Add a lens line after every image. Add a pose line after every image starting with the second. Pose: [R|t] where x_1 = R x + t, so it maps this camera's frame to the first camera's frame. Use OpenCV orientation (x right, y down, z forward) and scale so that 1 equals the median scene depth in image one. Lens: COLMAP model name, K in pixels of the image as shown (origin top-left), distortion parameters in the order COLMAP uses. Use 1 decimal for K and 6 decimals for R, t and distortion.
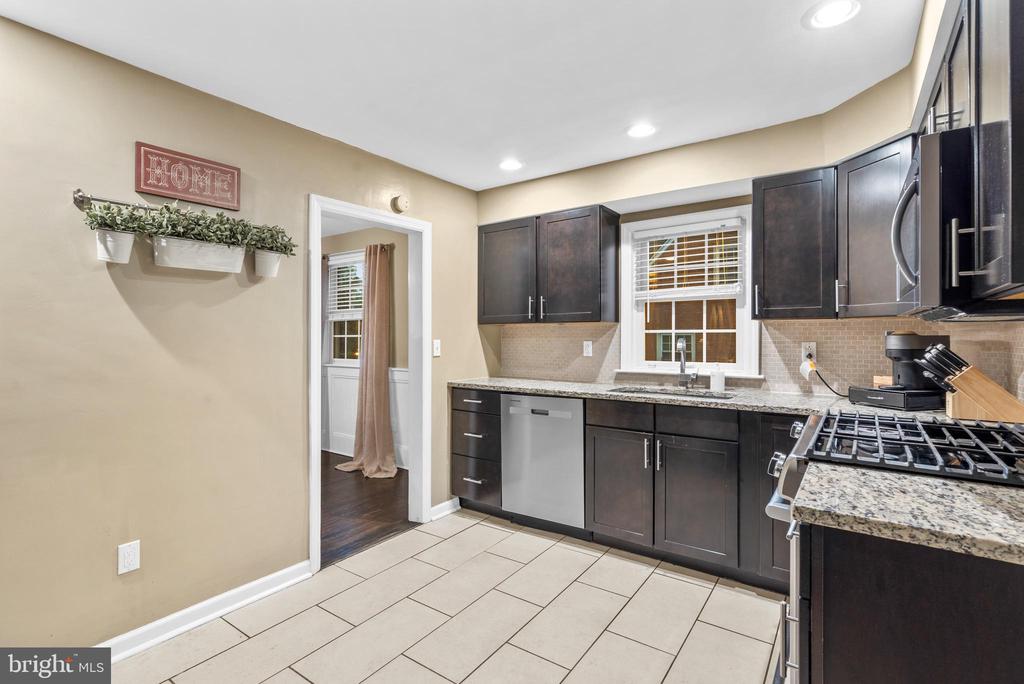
lens RADIAL K [[479.3, 0, 513.7], [0, 479.3, 326.6], [0, 0, 1]] dist [-0.000340, 0.000122]
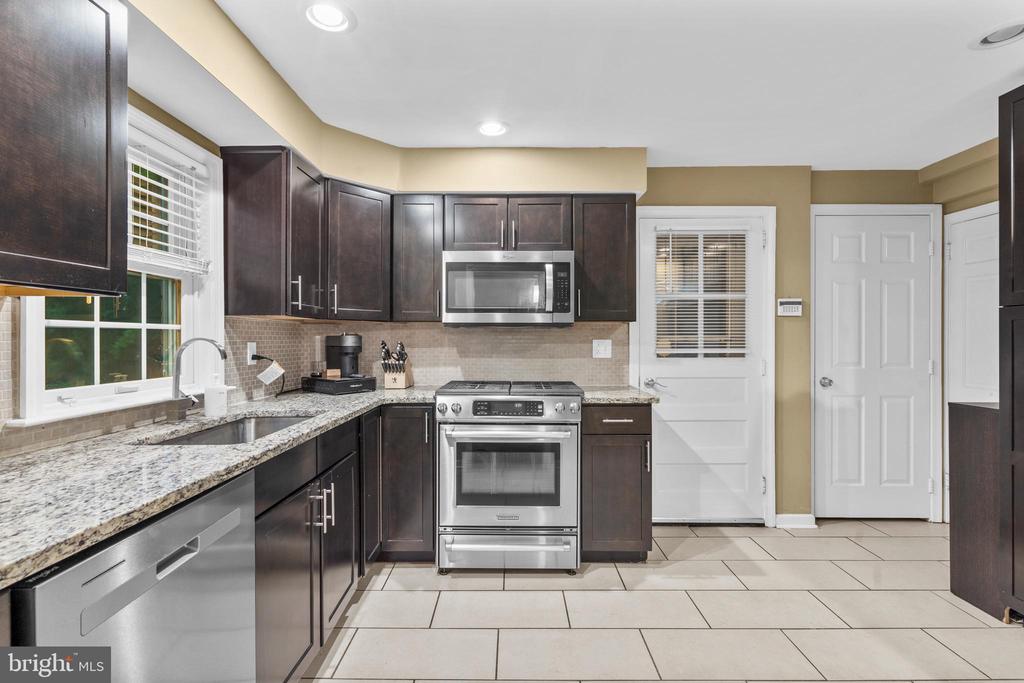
lens RADIAL K [[476.5, 0, 512.9], [0, 476.5, 347.0], [0, 0, 1]] dist [-0.001021, 0.000011]
pose [[-0.578775, -0.011613, 0.815405, -0.362042], [-0.009165, 0.999928, 0.007736, 0.027913], [-0.815436, -0.002996, -0.578840, 1.025794]]
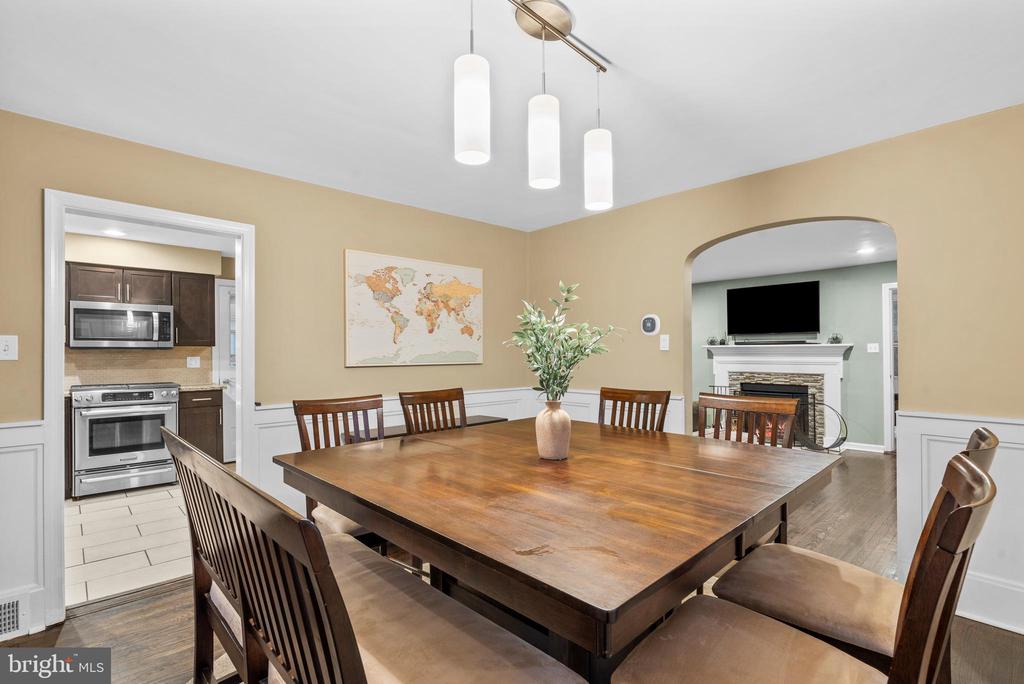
lens RADIAL K [[476.5, 0, 512.9], [0, 476.5, 347.5], [0, 0, 1]] dist [-0.001021, 0.000011]
pose [[-0.981862, 0.012313, 0.189195, -1.134671], [0.007771, 0.999664, -0.024734, 0.037200], [-0.189436, -0.022815, -0.981628, 1.783003]]
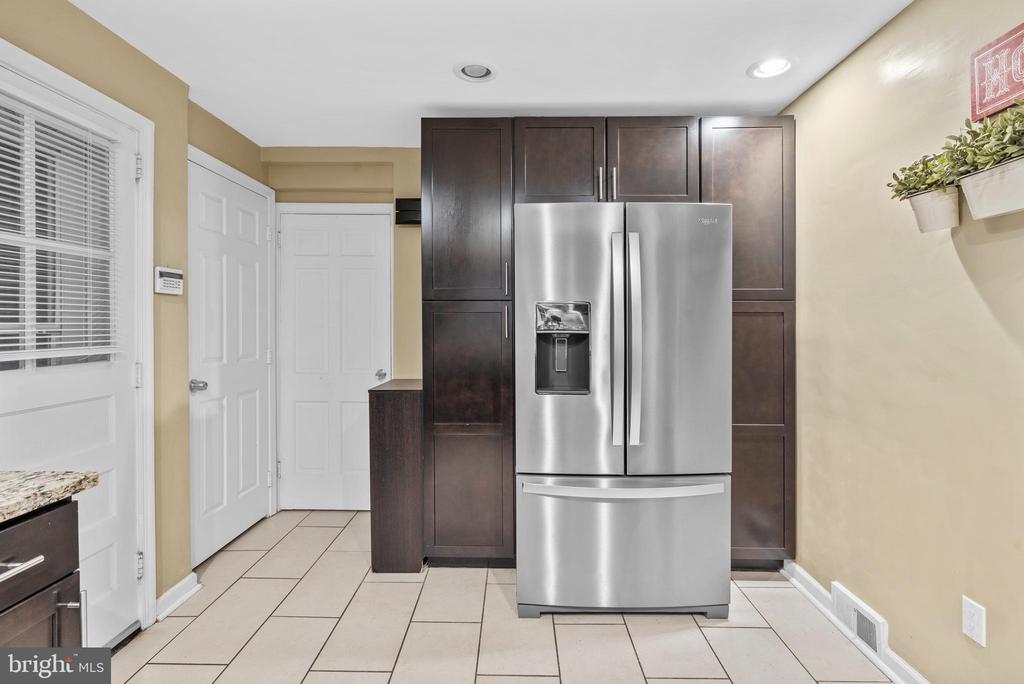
lens RADIAL K [[479.3, 0, 513.7], [0, 479.3, 326.6], [0, 0, 1]] dist [-0.000340, 0.000122]
pose [[-0.821673, 0.003470, -0.569948, 0.135530], [0.007641, 0.999959, -0.004929, 0.017070], [0.569908, -0.008405, -0.821666, 0.789465]]
